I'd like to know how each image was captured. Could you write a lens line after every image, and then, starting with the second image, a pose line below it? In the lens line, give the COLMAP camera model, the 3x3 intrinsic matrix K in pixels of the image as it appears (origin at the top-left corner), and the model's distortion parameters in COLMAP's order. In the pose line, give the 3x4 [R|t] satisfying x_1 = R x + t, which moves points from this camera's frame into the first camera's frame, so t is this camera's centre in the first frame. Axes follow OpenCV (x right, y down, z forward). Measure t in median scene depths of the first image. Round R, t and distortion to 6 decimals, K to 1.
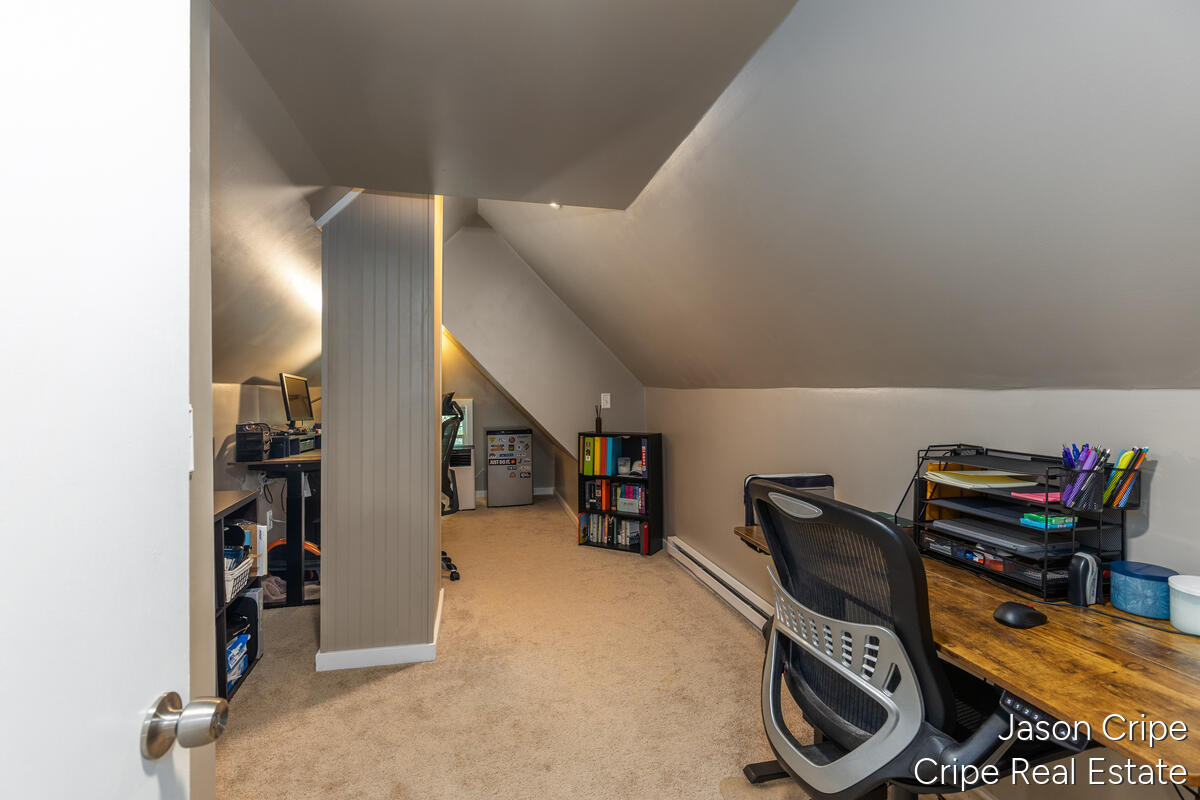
lens RADIAL K [[547.6, 0, 598.5], [0, 547.6, 394.9], [0, 0, 1]] dist [-0.003718, 0.000068]
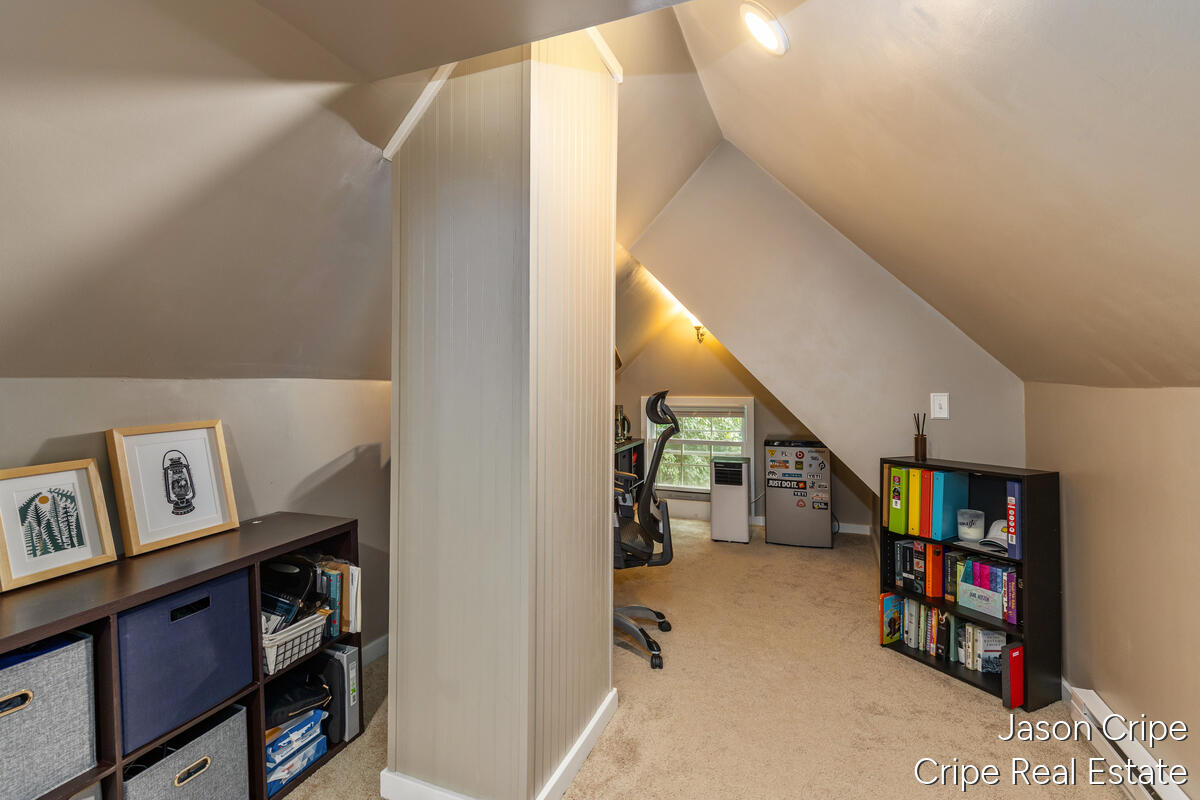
lens RADIAL K [[547.6, 0, 604.9], [0, 547.6, 382.0], [0, 0, 1]] dist [-0.003718, 0.000068]
pose [[0.813521, -0.001221, -0.581534, 0.066656], [-0.003925, 0.999963, -0.007590, -0.009188], [0.581522, 0.008457, 0.813487, 0.335048]]
